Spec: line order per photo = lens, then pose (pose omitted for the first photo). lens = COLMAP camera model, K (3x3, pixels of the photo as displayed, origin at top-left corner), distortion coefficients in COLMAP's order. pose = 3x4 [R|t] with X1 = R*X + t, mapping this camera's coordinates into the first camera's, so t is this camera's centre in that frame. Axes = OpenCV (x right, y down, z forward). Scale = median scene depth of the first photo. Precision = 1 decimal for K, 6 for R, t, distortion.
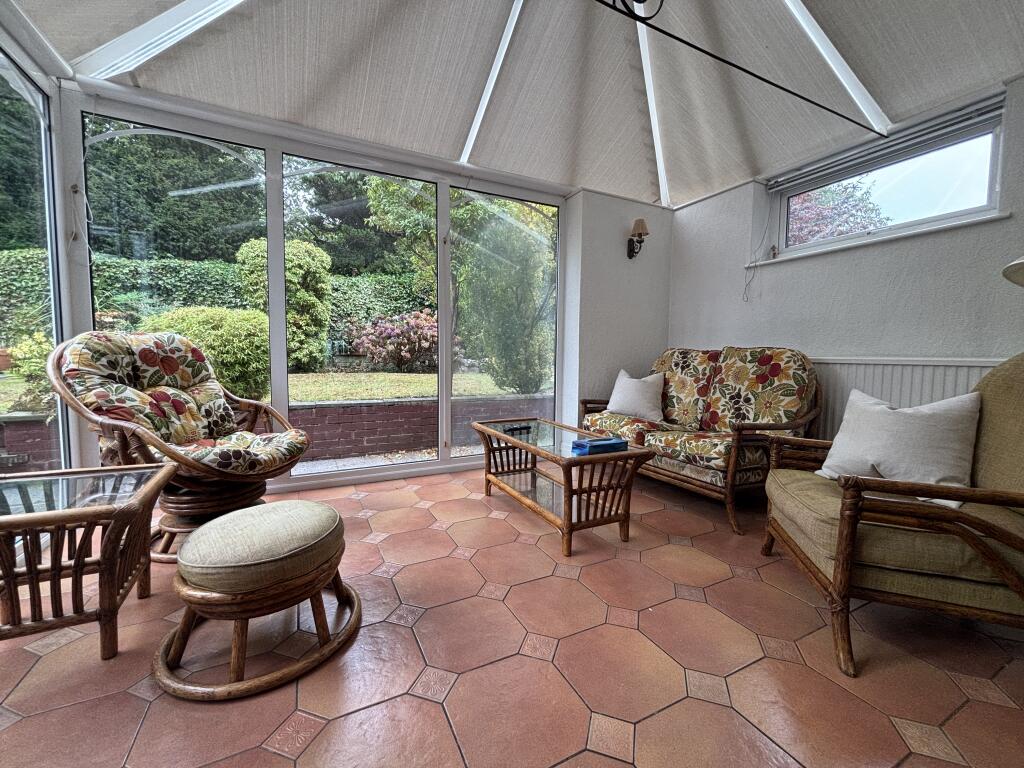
lens RADIAL K [[412.7, 0, 510.7], [0, 412.7, 380.4], [0, 0, 1]] dist [0.001193, 0.000229]
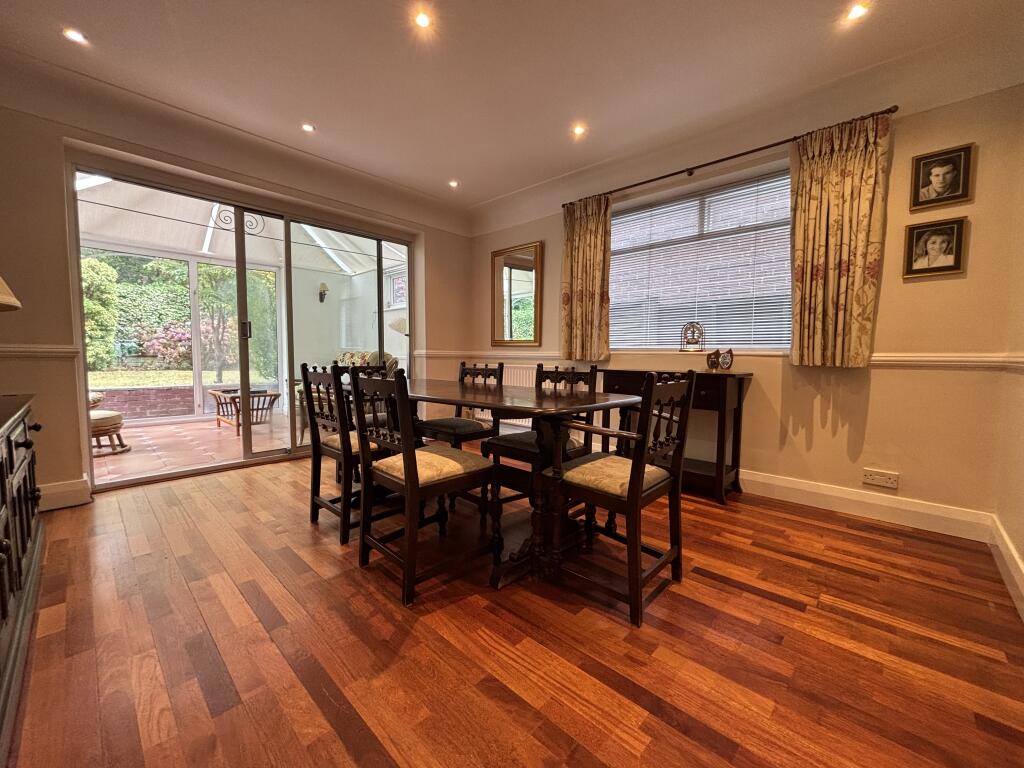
lens RADIAL K [[412.7, 0, 510.7], [0, 412.7, 380.4], [0, 0, 1]] dist [0.001193, 0.000229]
pose [[0.941861, -0.023613, 0.335172, 0.213411], [0.023345, 0.999716, 0.004828, 0.028546], [-0.335190, 0.003277, 0.942145, -0.470350]]
